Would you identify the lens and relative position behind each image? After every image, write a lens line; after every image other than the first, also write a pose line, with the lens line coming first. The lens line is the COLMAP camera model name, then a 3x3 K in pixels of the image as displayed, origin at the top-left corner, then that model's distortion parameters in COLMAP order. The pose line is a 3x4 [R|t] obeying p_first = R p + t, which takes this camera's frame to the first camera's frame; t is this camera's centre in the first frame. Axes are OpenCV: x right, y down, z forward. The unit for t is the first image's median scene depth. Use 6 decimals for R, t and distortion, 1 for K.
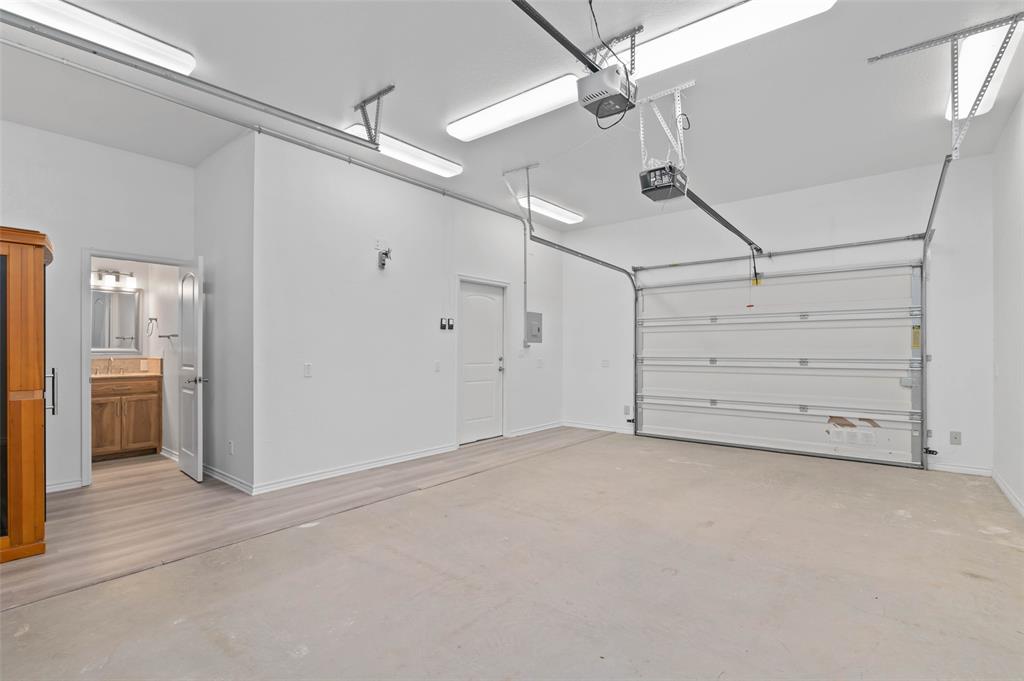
lens RADIAL K [[471.2, 0, 514.0], [0, 471.2, 345.5], [0, 0, 1]] dist [-0.013472, 0.001020]
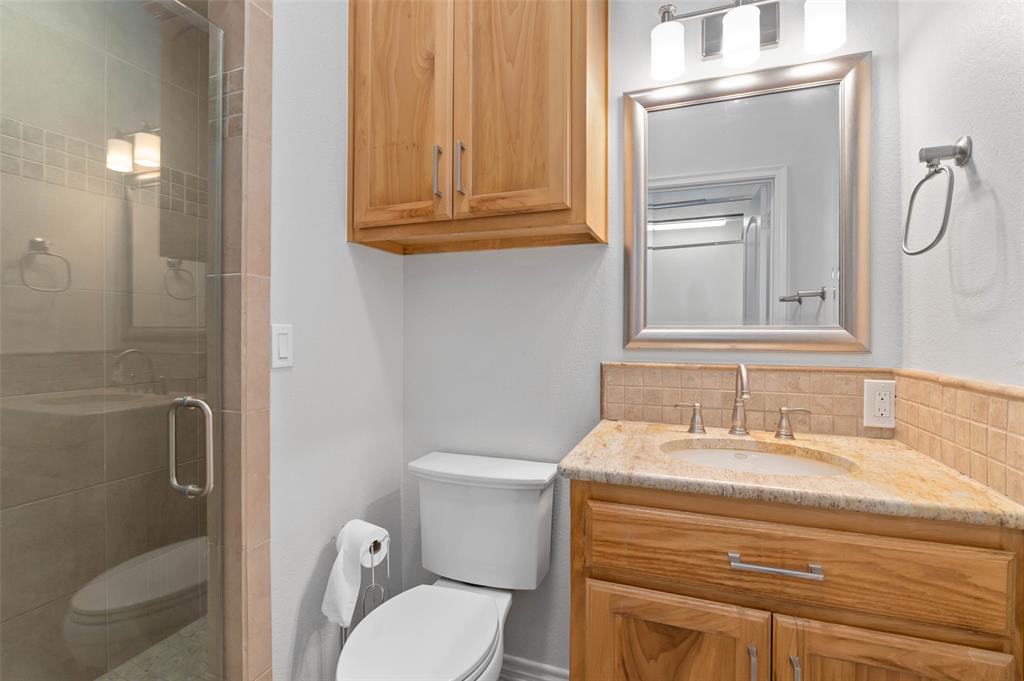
lens RADIAL K [[471.2, 0, 514.7], [0, 471.2, 334.8], [0, 0, 1]] dist [-0.013472, 0.001020]
pose [[0.315051, 0.012471, -0.948993, -0.659205], [0.004603, 0.999882, 0.014668, 0.006844], [0.949064, -0.008990, 0.314956, 0.795672]]
